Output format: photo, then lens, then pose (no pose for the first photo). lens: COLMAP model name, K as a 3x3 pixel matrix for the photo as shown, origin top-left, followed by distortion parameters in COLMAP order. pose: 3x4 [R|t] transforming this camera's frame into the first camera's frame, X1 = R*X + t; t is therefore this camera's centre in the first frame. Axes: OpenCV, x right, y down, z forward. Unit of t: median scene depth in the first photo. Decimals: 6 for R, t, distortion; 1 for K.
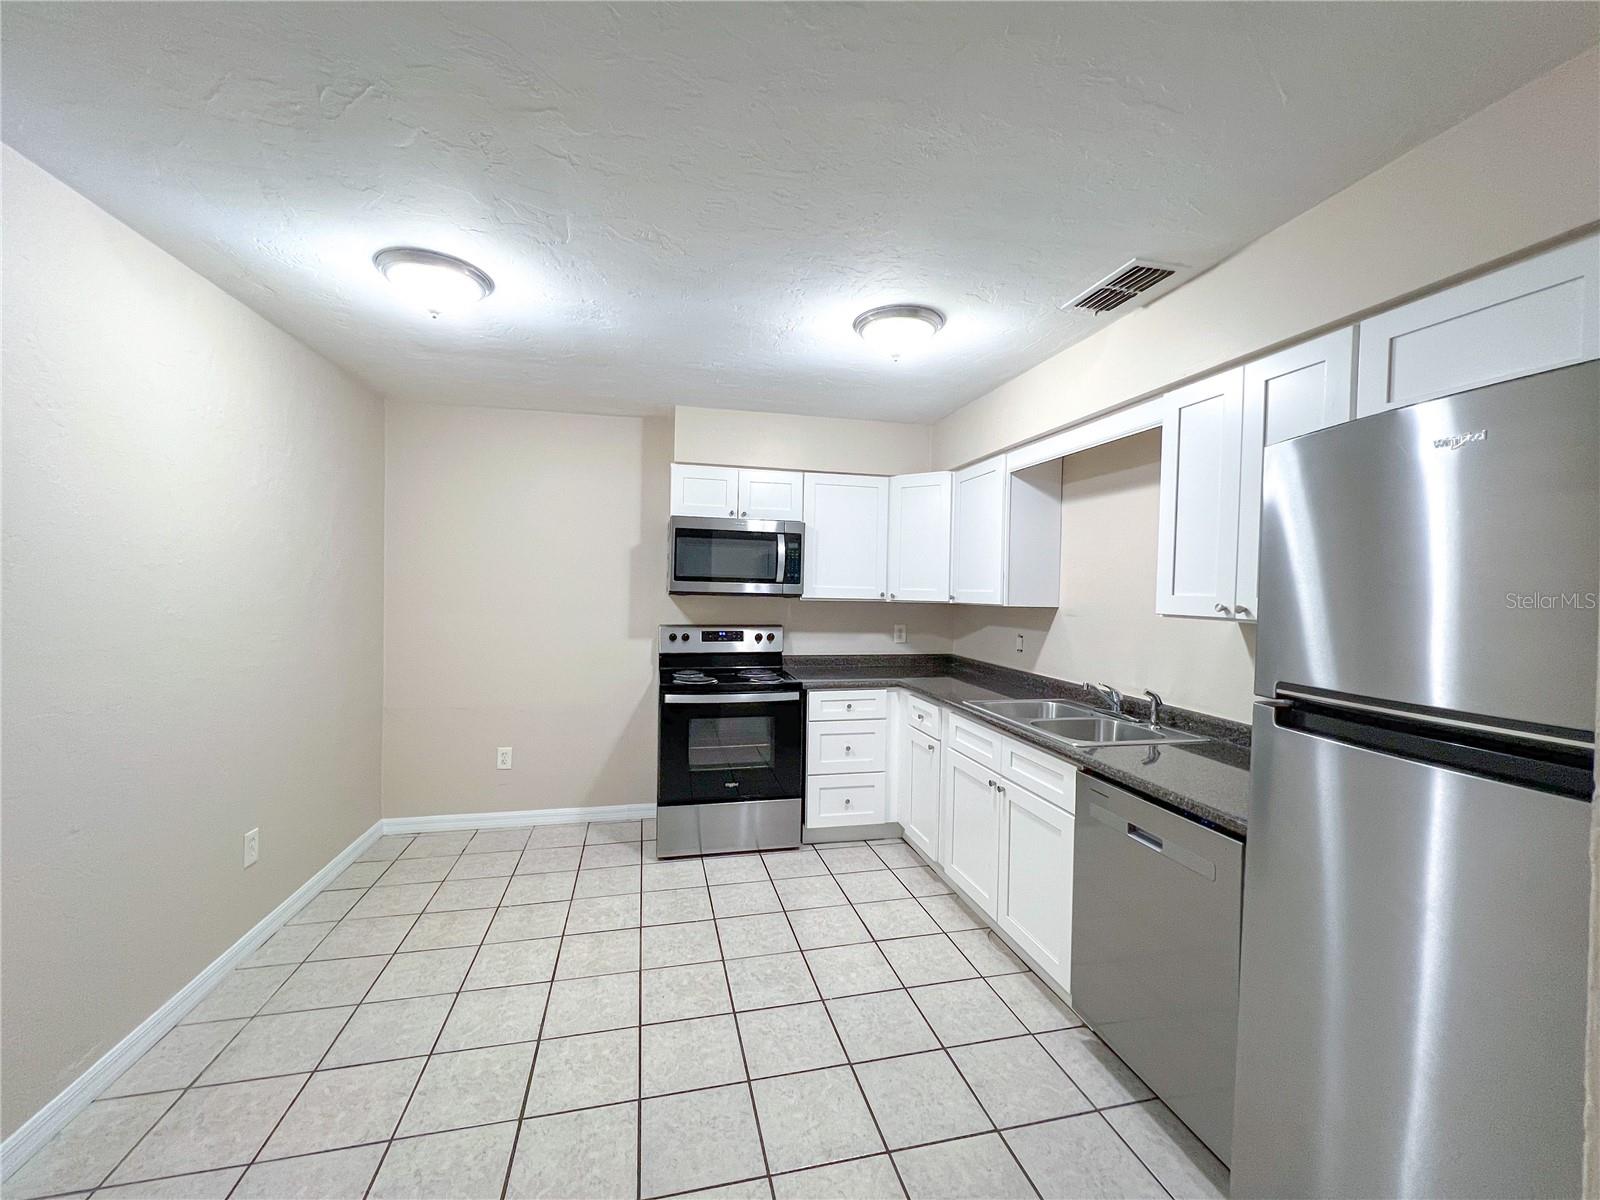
lens RADIAL K [[635.9, 0, 800.0], [0, 635.9, 600.0], [0, 0, 1]] dist [-0.000243, 0.000037]
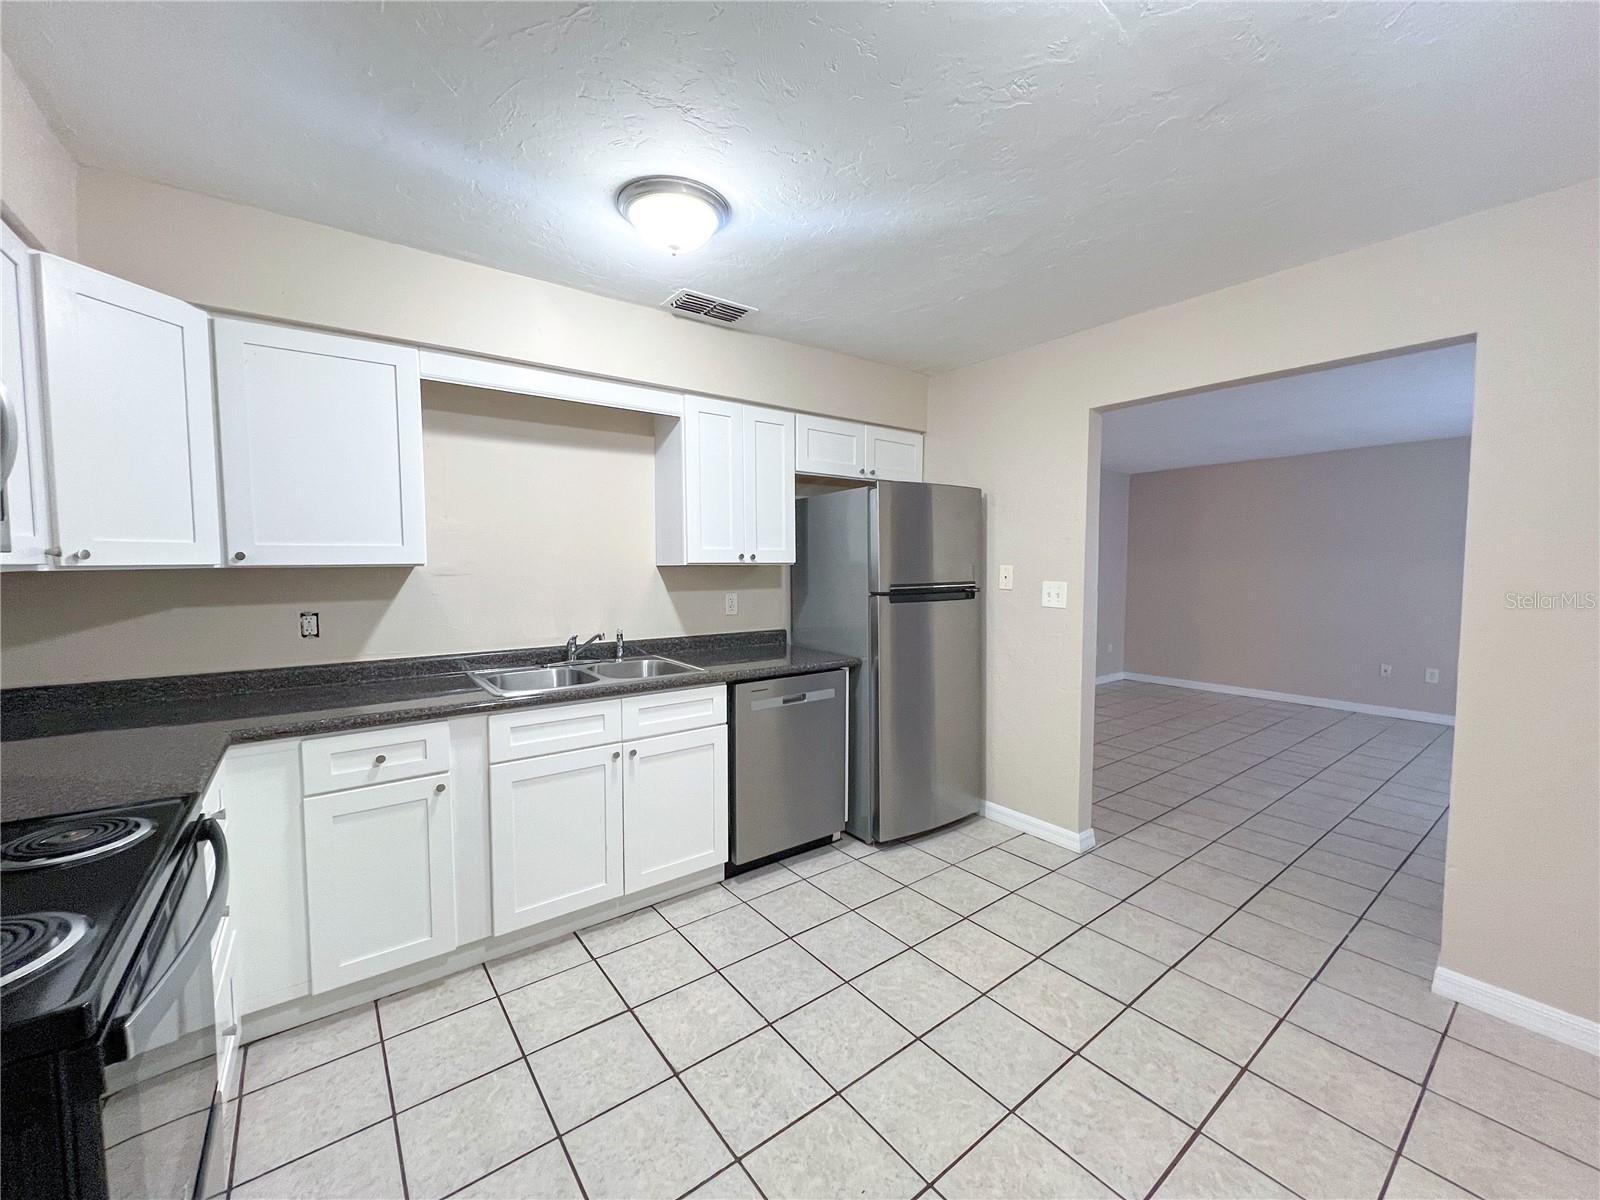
lens RADIAL K [[635.9, 0, 800.0], [0, 635.9, 600.0], [0, 0, 1]] dist [-0.000243, 0.000037]
pose [[-0.402830, -0.071077, 0.912511, -0.672267], [0.014238, 0.996373, 0.083894, -0.007826], [-0.915164, 0.046787, -0.400357, 1.196359]]
